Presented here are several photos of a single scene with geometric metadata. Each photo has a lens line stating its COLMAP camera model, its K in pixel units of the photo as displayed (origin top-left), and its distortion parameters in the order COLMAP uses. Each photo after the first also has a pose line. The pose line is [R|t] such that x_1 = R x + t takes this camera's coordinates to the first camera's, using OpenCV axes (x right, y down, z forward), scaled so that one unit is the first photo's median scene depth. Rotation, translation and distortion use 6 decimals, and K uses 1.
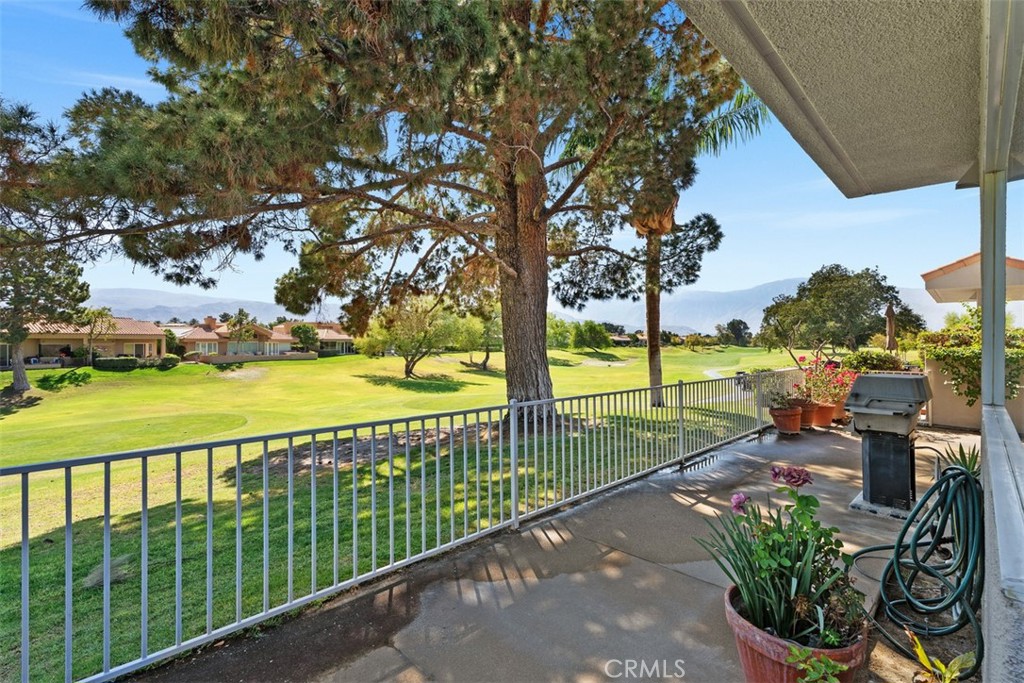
lens RADIAL K [[462.2, 0, 504.7], [0, 462.2, 339.9], [0, 0, 1]] dist [-0.012693, 0.000139]
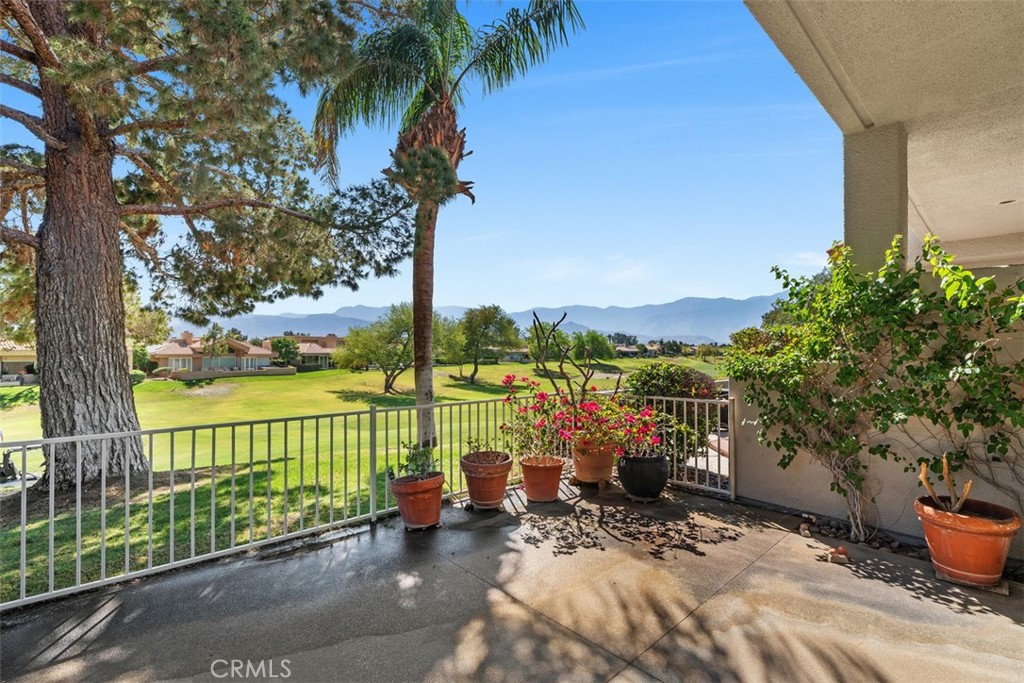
lens RADIAL K [[462.2, 0, 515.5], [0, 462.2, 344.1], [0, 0, 1]] dist [-0.012693, 0.000139]
pose [[0.999282, -0.011366, -0.036140, 0.090039], [0.010755, 0.999797, -0.017041, 0.000482], [0.036327, 0.016640, 0.999201, 0.054192]]
